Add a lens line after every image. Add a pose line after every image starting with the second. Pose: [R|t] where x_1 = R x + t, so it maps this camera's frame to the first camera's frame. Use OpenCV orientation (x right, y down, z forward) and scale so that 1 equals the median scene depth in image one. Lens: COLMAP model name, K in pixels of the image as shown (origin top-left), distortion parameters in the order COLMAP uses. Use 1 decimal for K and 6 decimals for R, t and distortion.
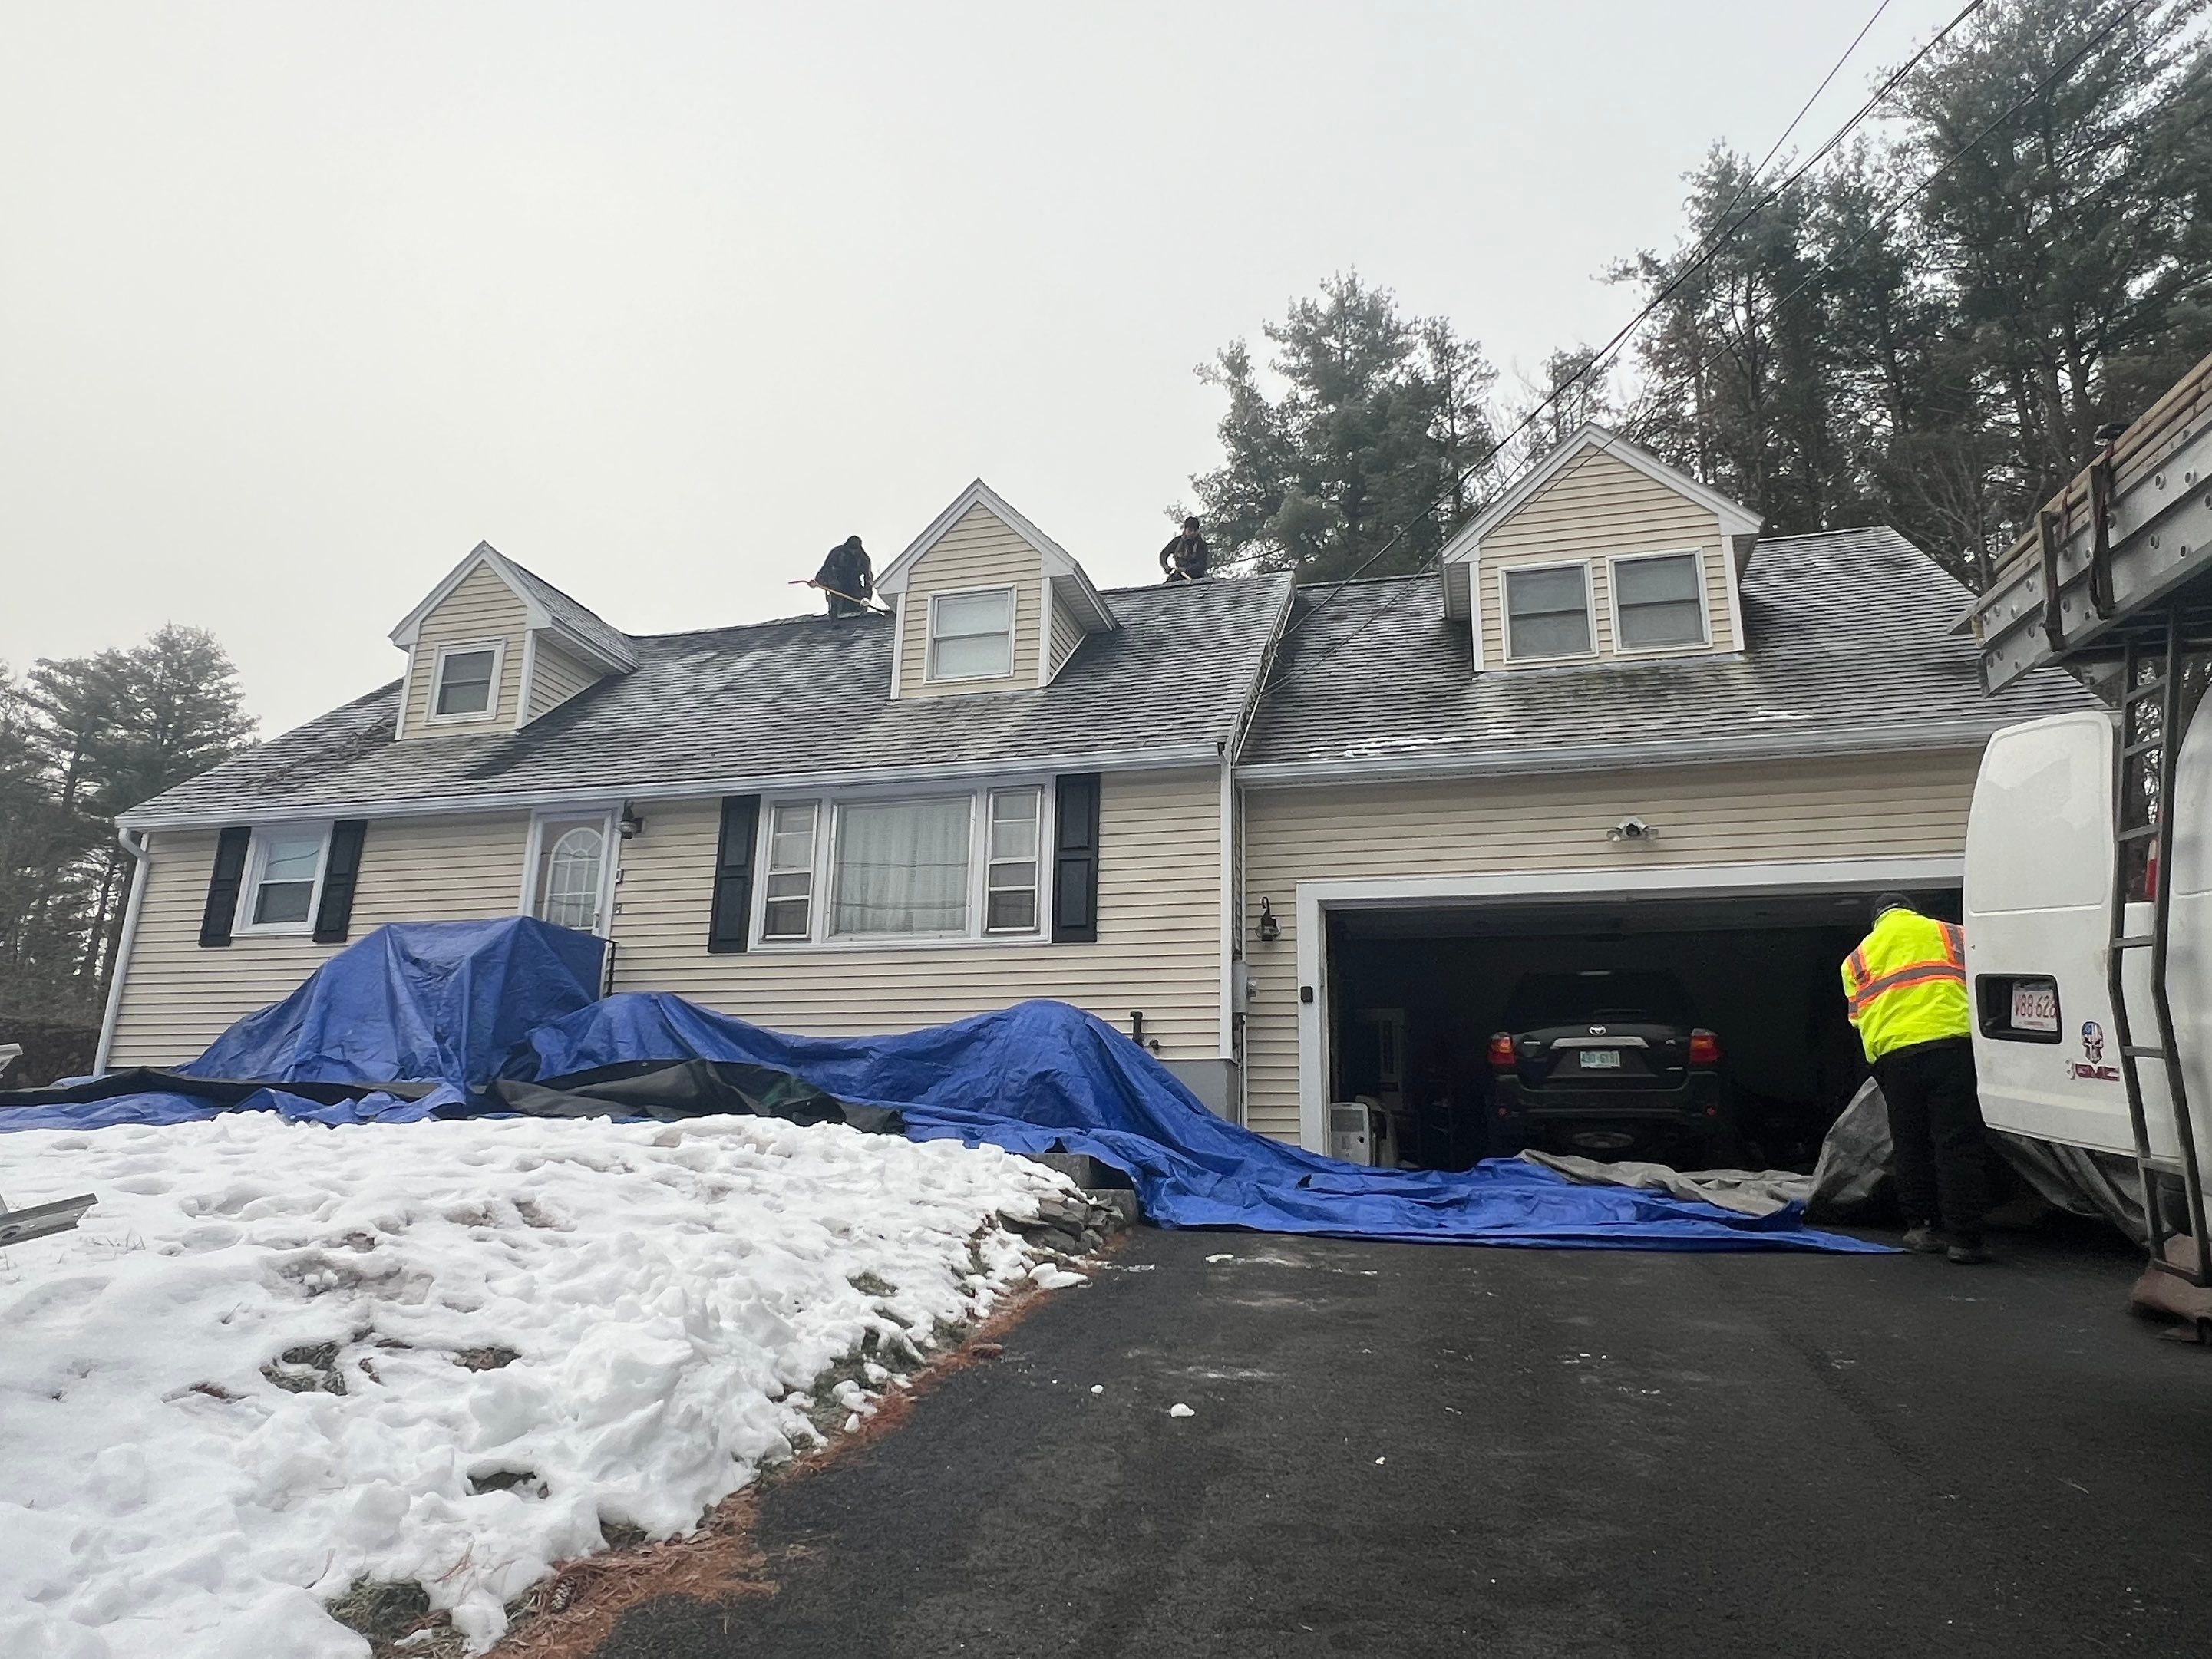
lens RADIAL K [[1383.6, 0, 1106.0], [0, 1383.6, 829.5], [0, 0, 1]] dist [0.005890, -0.002639]
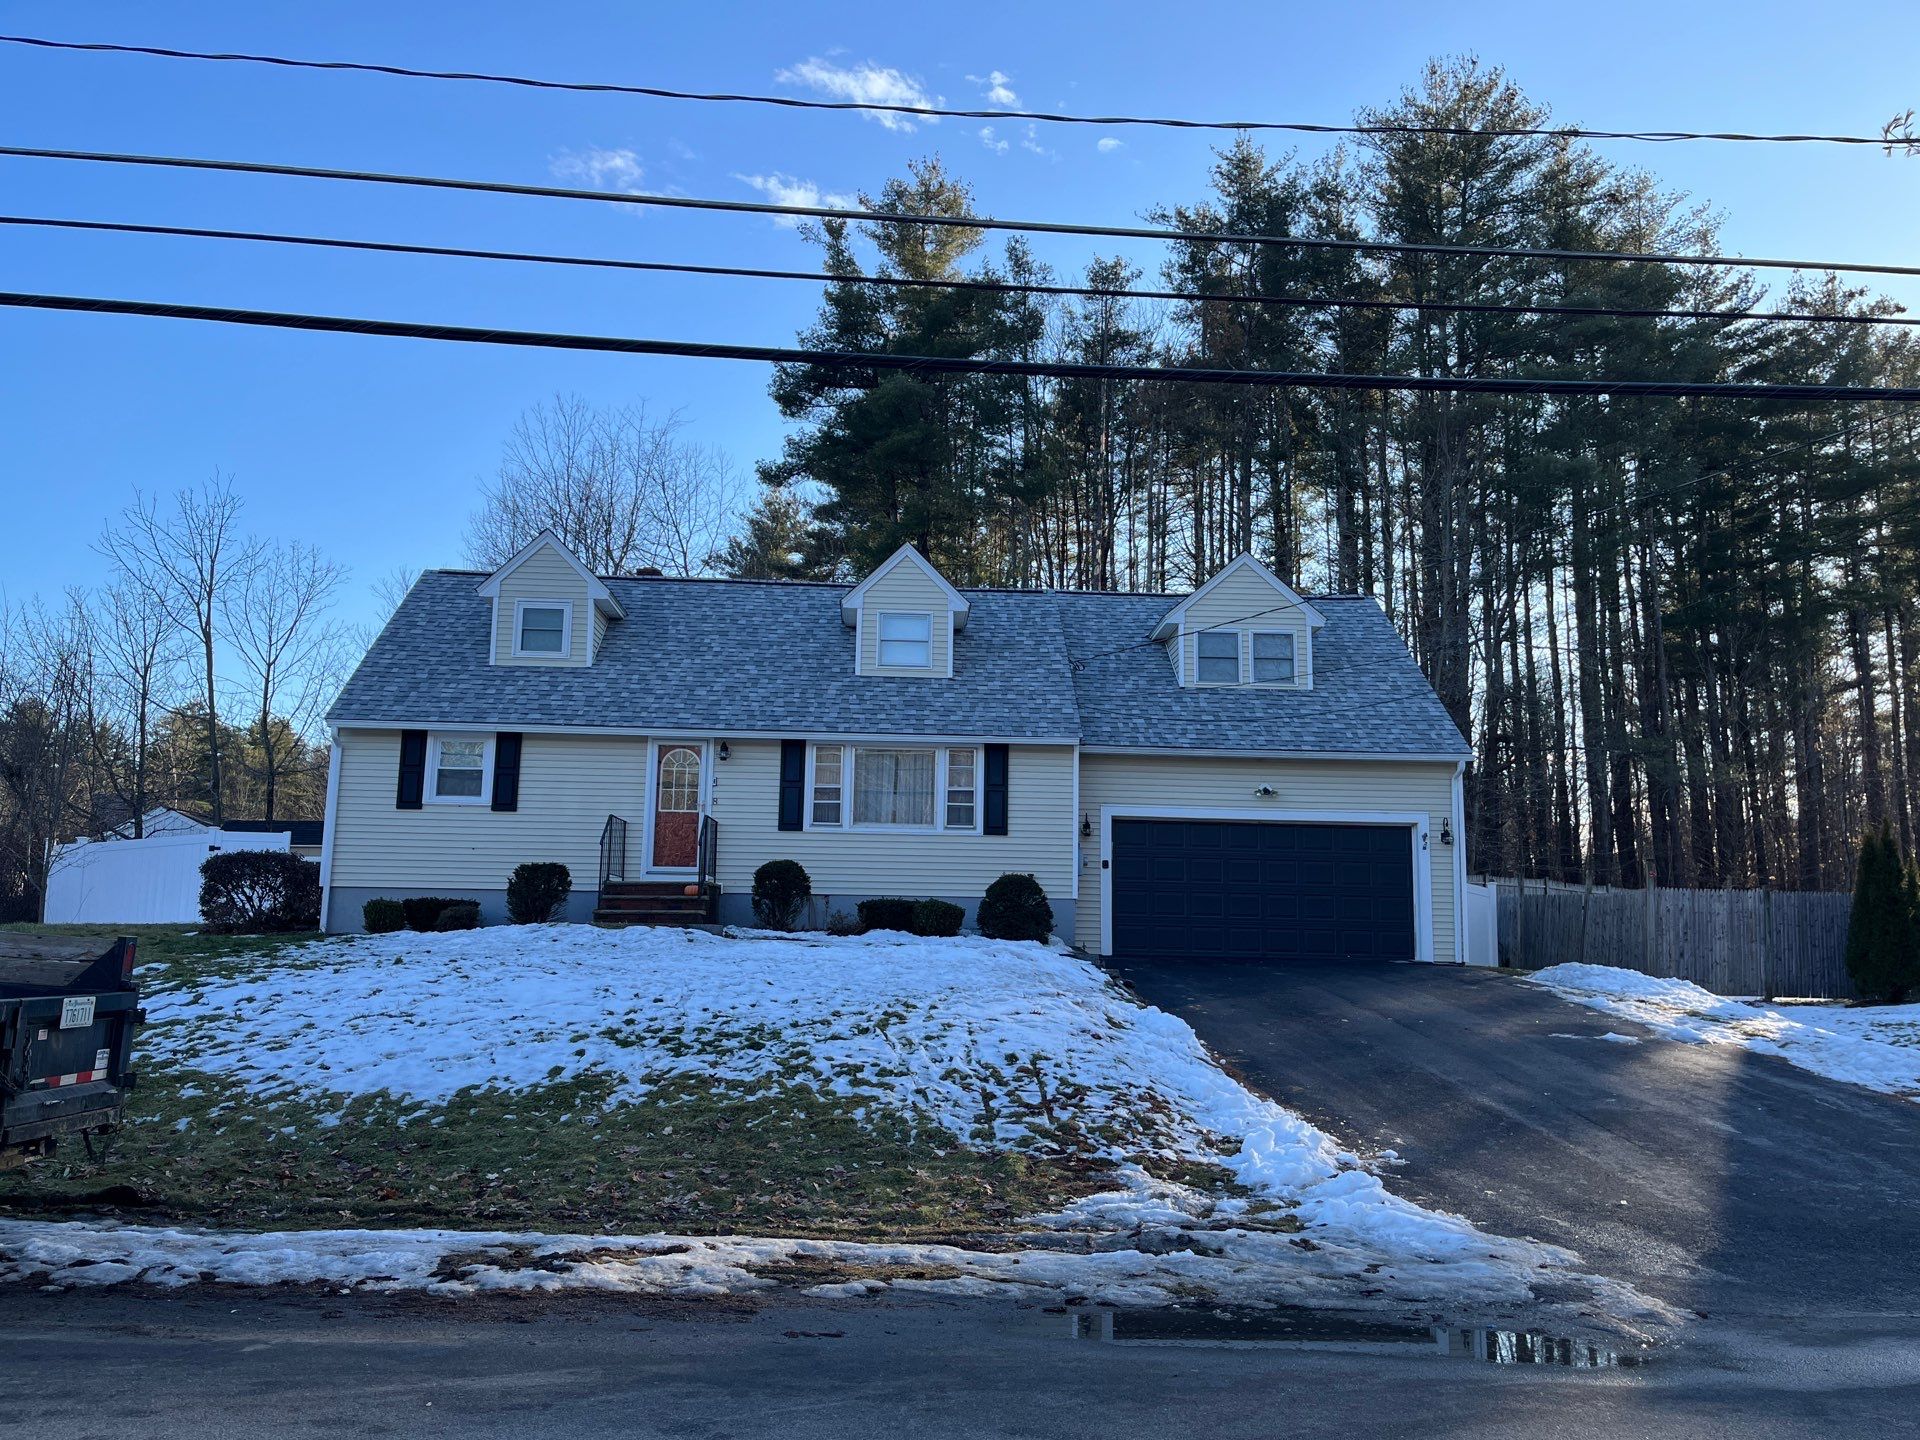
lens RADIAL K [[1458.2, 0, 960.0], [0, 1458.2, 720.0], [0, 0, 1]] dist [0.018328, -0.000229]
pose [[0.948246, 0.046000, 0.314187, -0.580946], [-0.079558, 0.992309, 0.094829, -0.215204], [-0.307408, -0.114917, 0.944613, -0.705772]]
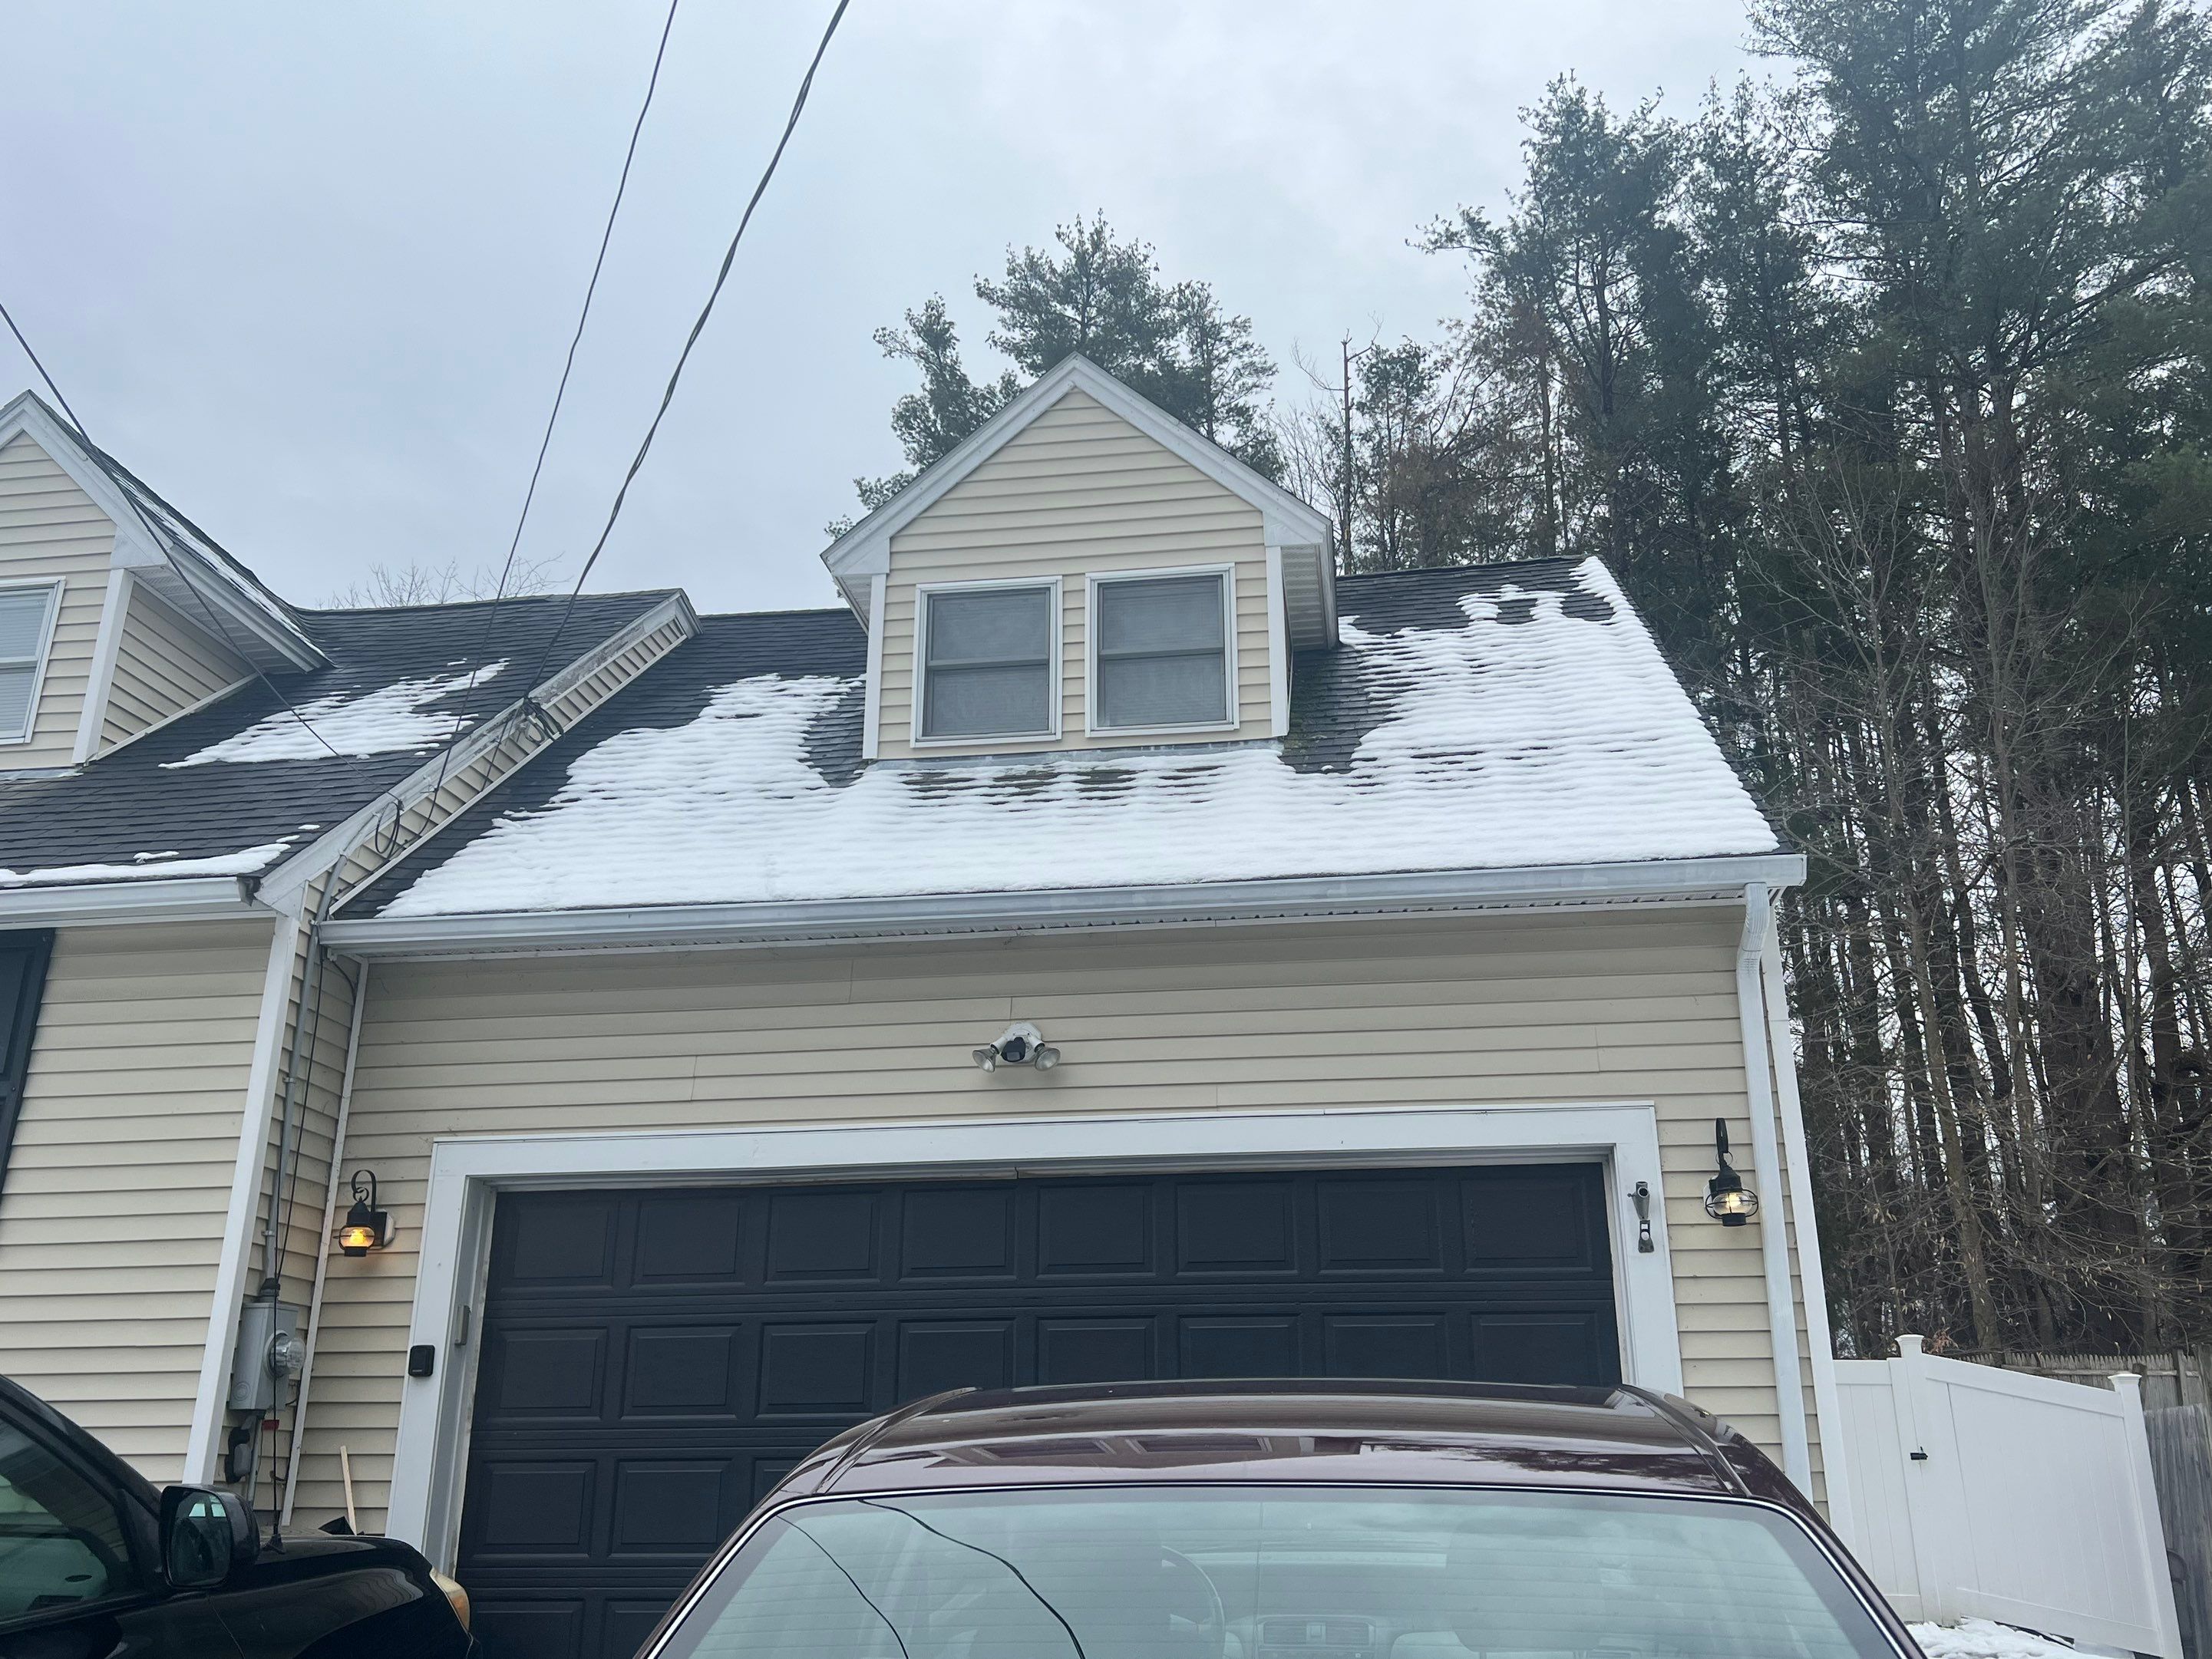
lens RADIAL K [[1852.2, 0, 1147.5], [0, 1852.2, 828.0], [0, 0, 1]] dist [0.072348, -0.071207]
pose [[0.989523, 0.023743, 0.142409, 0.256449], [-0.012454, 0.996745, -0.079647, -0.023281], [-0.143837, 0.077039, 0.986598, 0.201369]]
